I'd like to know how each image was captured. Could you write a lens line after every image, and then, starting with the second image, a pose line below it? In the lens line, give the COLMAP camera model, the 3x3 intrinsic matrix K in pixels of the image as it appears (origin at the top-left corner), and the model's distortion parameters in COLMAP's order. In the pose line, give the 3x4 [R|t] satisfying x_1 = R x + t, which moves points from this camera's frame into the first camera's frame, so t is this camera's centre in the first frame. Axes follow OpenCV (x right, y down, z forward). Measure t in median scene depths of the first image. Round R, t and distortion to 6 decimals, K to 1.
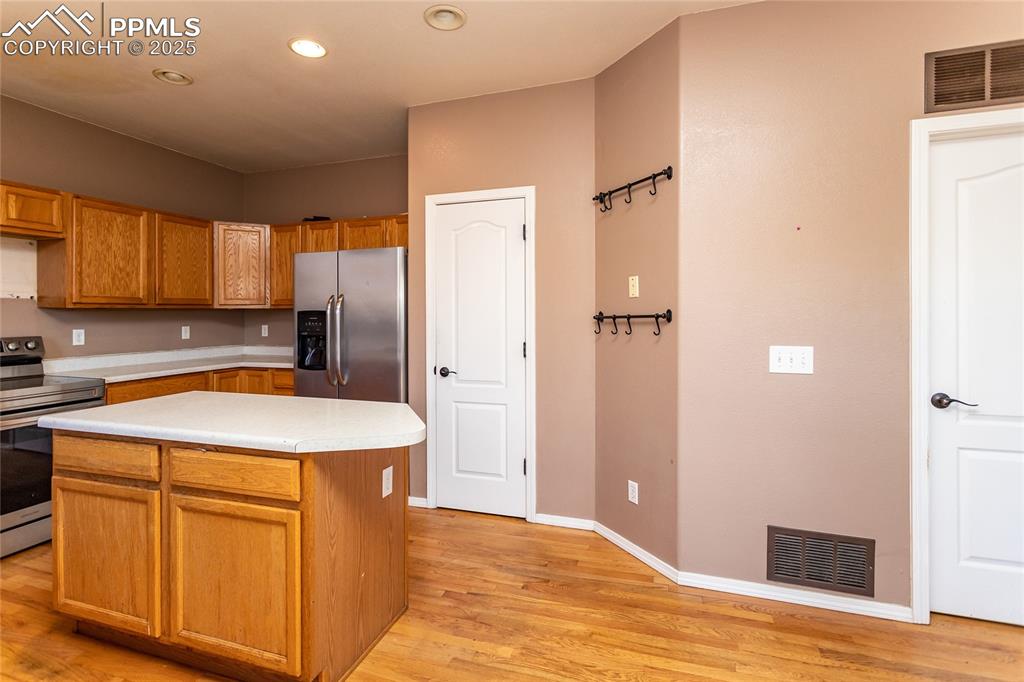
lens RADIAL K [[483.2, 0, 512.1], [0, 483.2, 314.2], [0, 0, 1]] dist [0.004070, 0.001180]
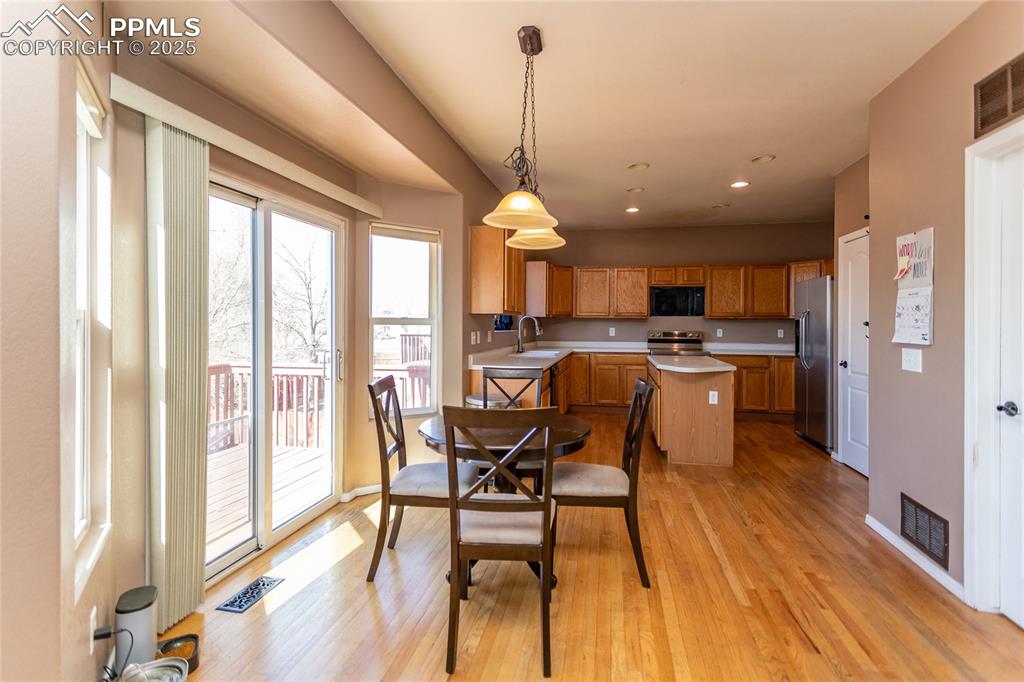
lens RADIAL K [[489.6, 0, 510.8], [0, 489.6, 321.4], [0, 0, 1]] dist [0.000719, 0.000345]
pose [[0.109505, 0.004191, -0.993977, 1.092225], [-0.009590, 0.999949, 0.003160, 0.002123], [0.993940, 0.009186, 0.109540, -0.092894]]
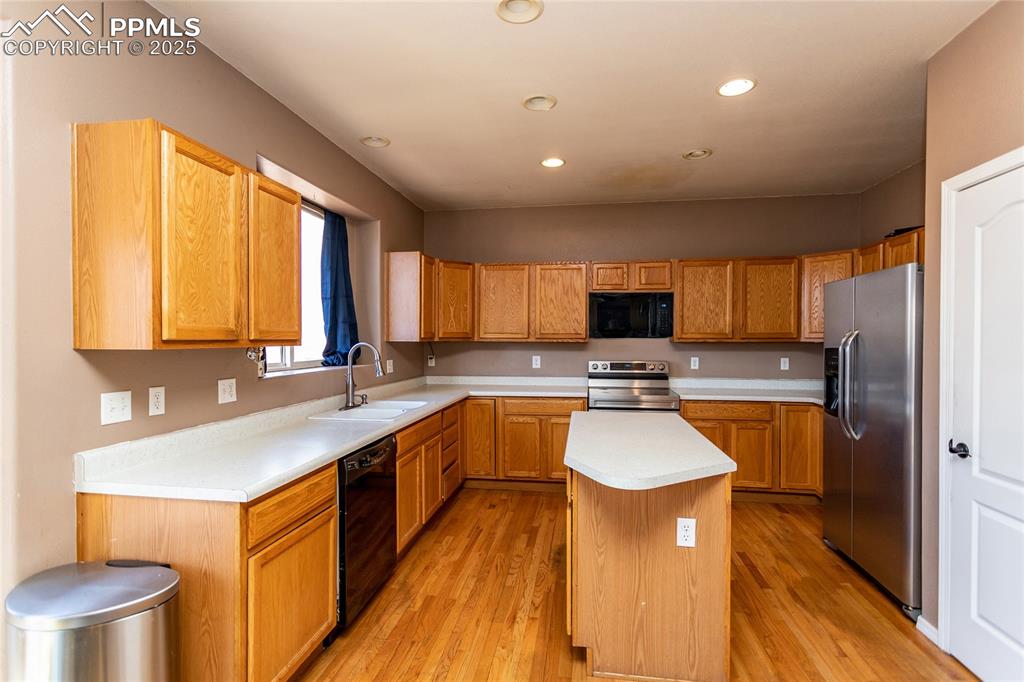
lens RADIAL K [[497.3, 0, 512.0], [0, 497.3, 341.0], [0, 0, 1]] dist [0.002825, 0.001128]
pose [[0.166208, 0.013248, -0.986002, 0.395029], [-0.005227, 0.999908, 0.012554, -0.029558], [0.986077, 0.003067, 0.166261, 0.289131]]
